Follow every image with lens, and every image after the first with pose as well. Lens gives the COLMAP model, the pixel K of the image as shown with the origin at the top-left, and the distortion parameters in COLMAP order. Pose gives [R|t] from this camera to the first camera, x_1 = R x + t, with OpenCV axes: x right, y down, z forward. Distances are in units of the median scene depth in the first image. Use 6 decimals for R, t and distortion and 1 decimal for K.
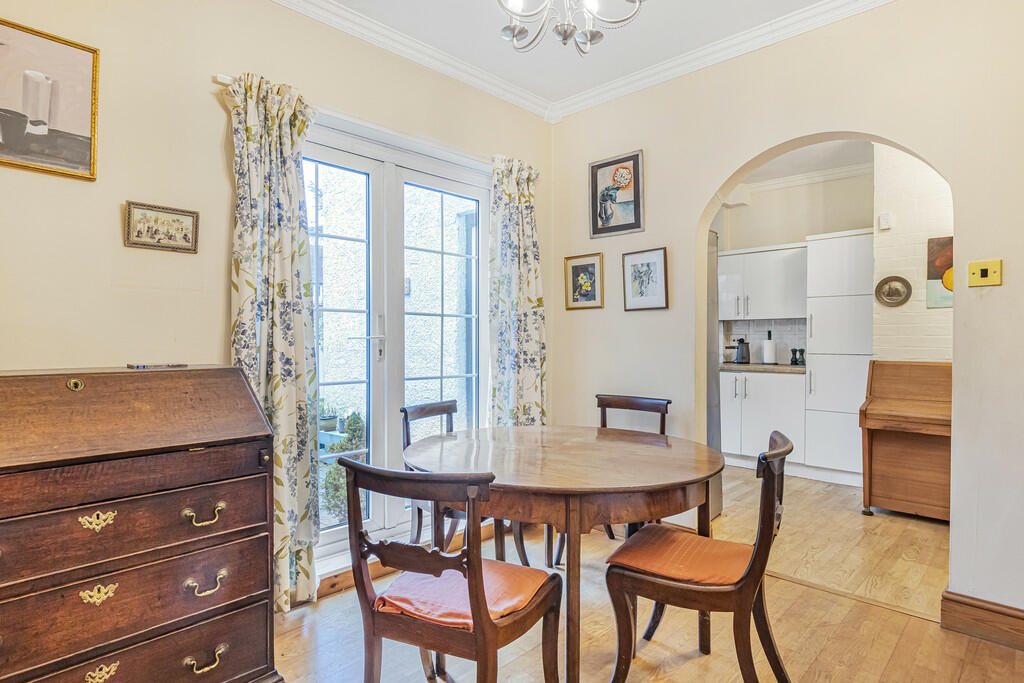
lens RADIAL K [[557.7, 0, 511.5], [0, 557.7, 344.0], [0, 0, 1]] dist [-0.002183, -0.006984]
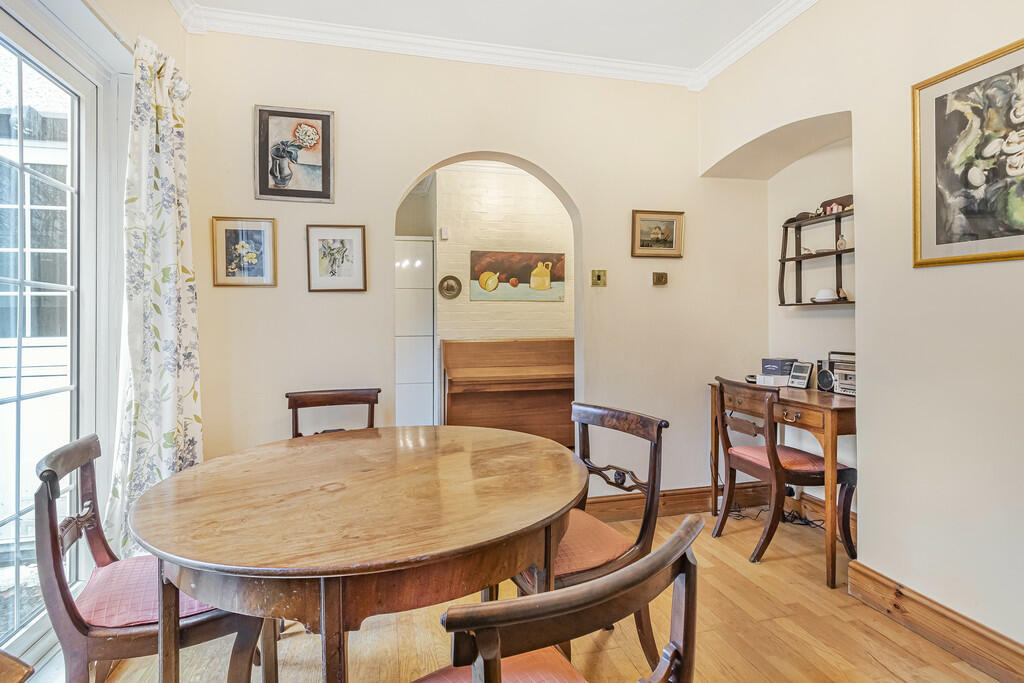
lens RADIAL K [[489.0, 0, 521.8], [0, 489.0, 314.6], [0, 0, 1]] dist [-0.003814, -0.000836]
pose [[0.511794, 0.008653, 0.859065, -0.271210], [0.021224, 0.999517, -0.022712, 0.000223], [-0.858846, 0.029857, 0.511363, 0.335692]]
